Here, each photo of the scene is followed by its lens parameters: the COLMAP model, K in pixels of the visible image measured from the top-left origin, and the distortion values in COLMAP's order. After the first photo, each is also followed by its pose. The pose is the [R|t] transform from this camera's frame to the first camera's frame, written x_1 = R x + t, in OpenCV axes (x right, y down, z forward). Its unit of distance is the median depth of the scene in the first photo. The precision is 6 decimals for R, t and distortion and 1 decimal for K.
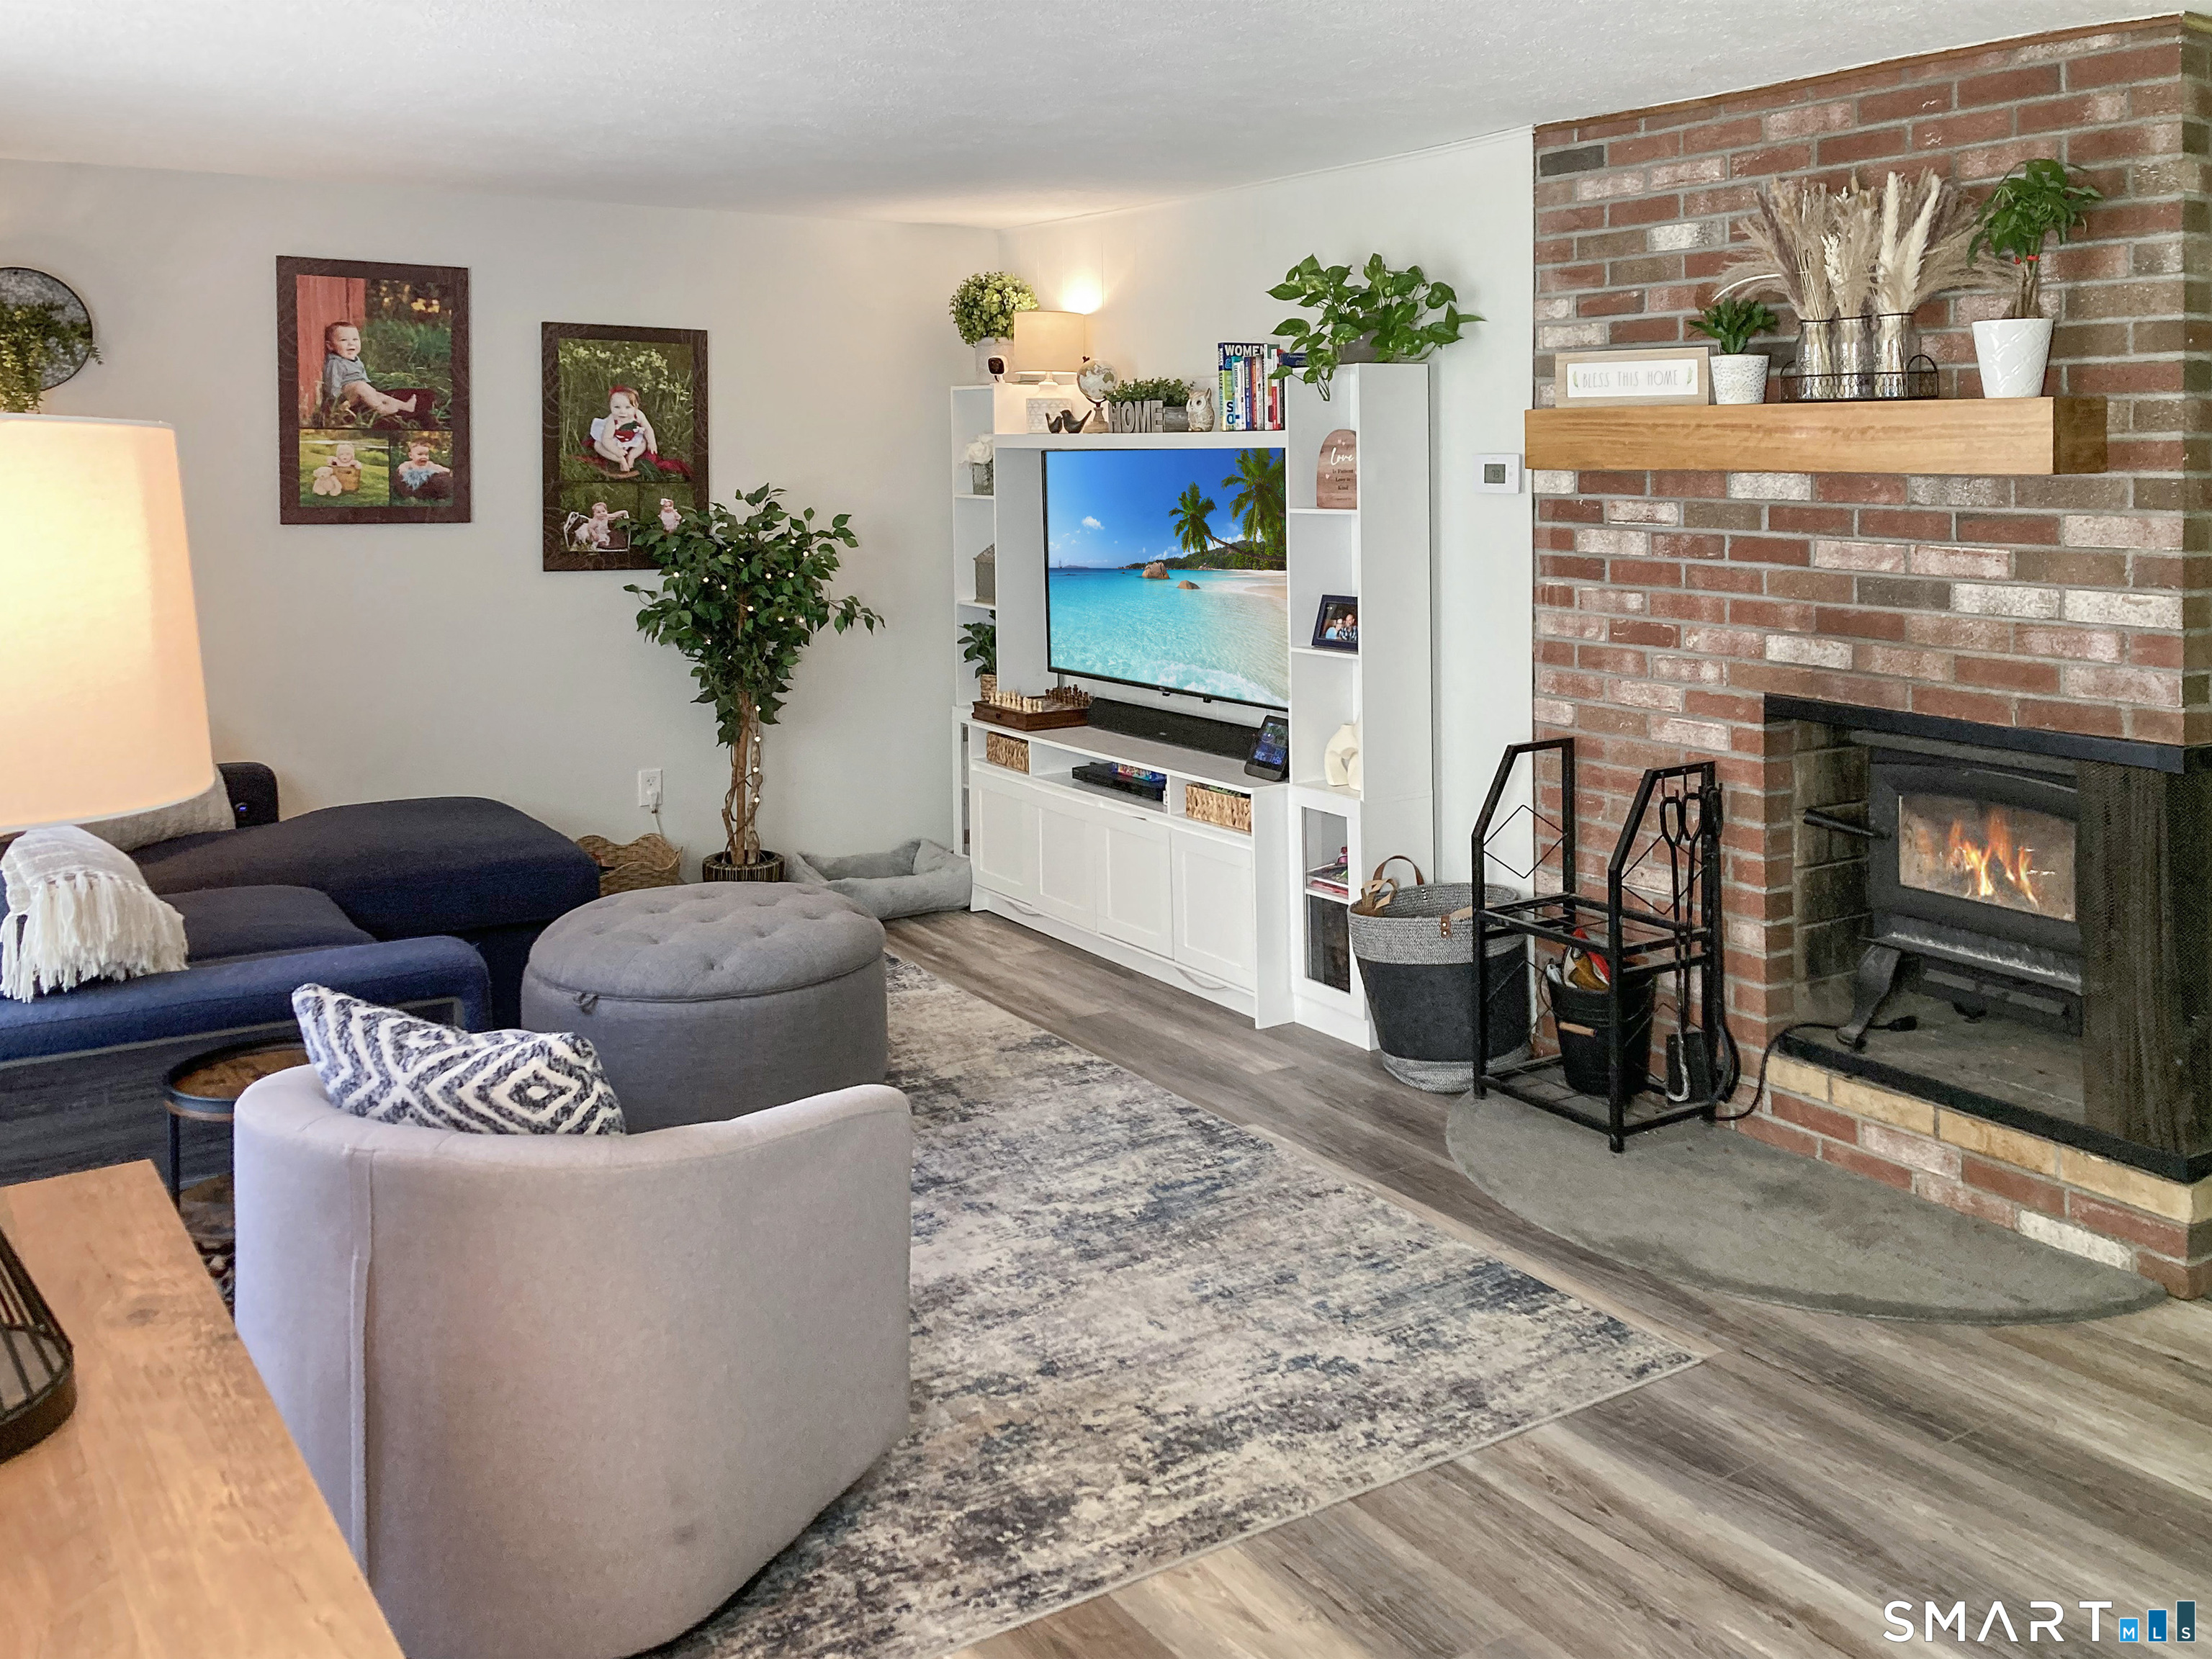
lens RADIAL K [[1878.6, 0, 1109.8], [0, 1878.6, 733.1], [0, 0, 1]] dist [0.090070, -0.136736]
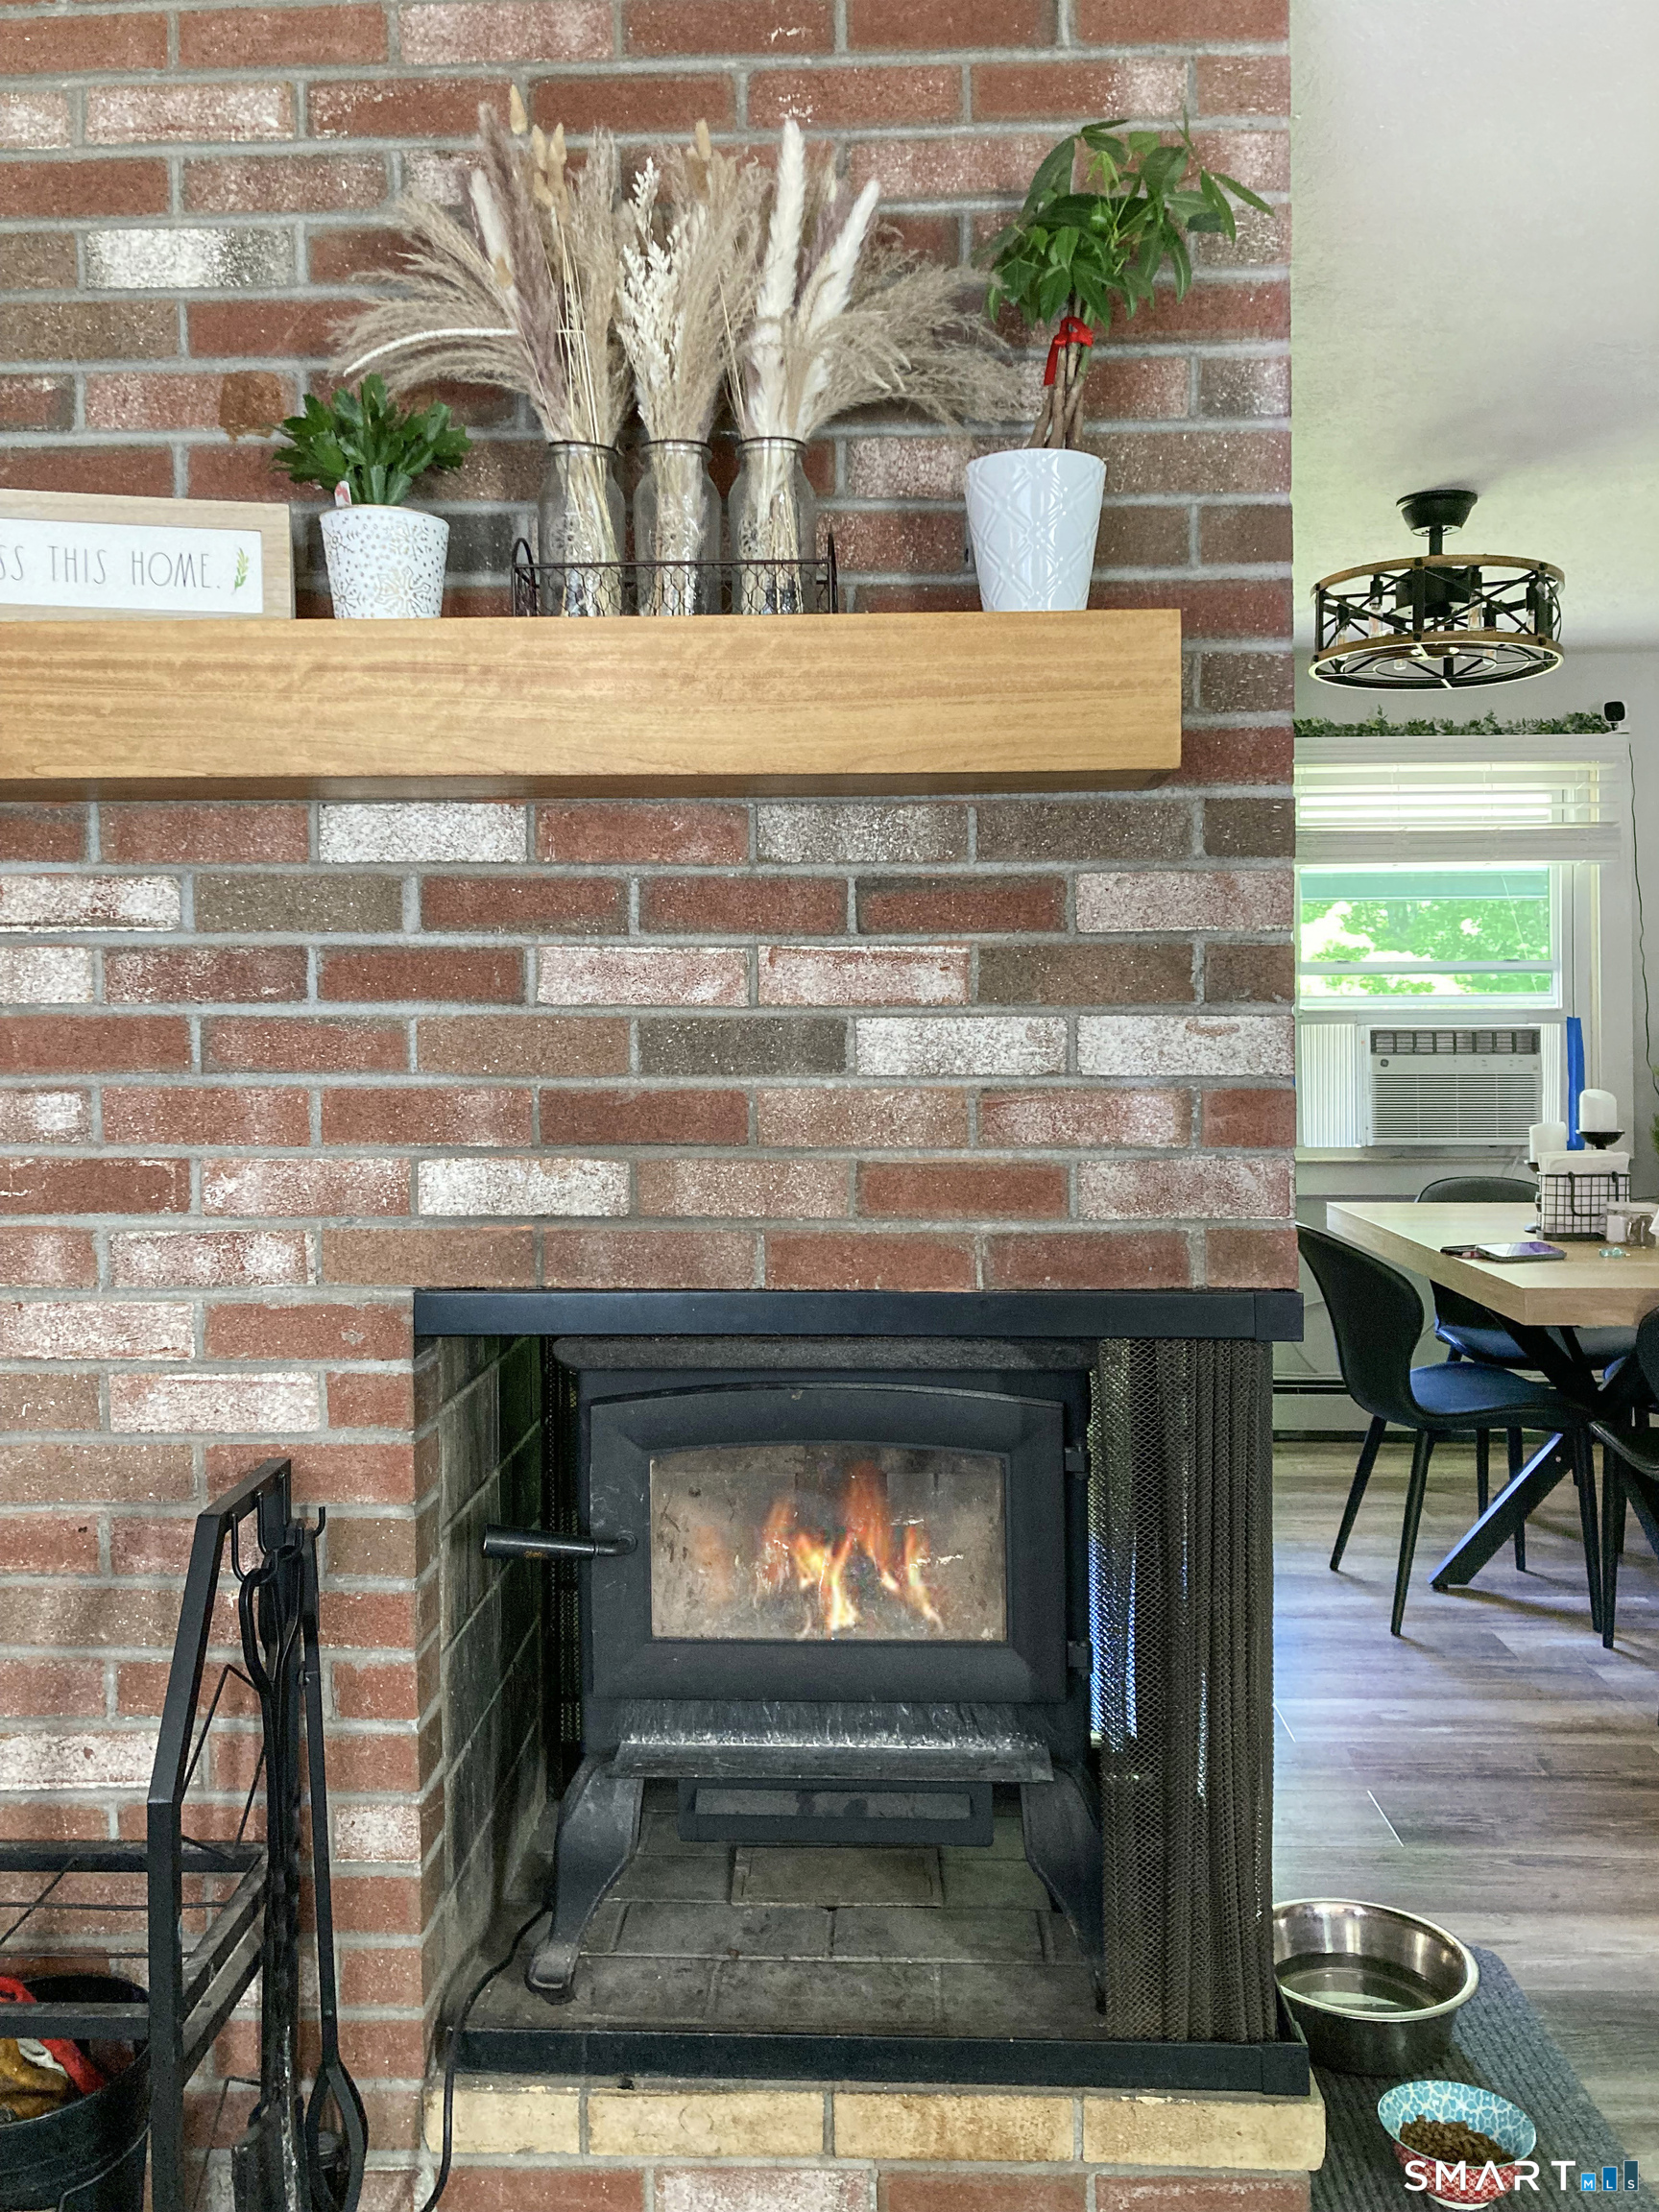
lens RADIAL K [[1878.6, 0, 826.0], [0, 1878.6, 1018.1], [0, 0, 1]] dist [0.090070, -0.136736]
pose [[0.591832, -0.002992, 0.806056, 0.039808], [0.128497, 0.987555, -0.090681, -0.033581], [-0.795753, 0.157244, 0.584852, 0.688041]]
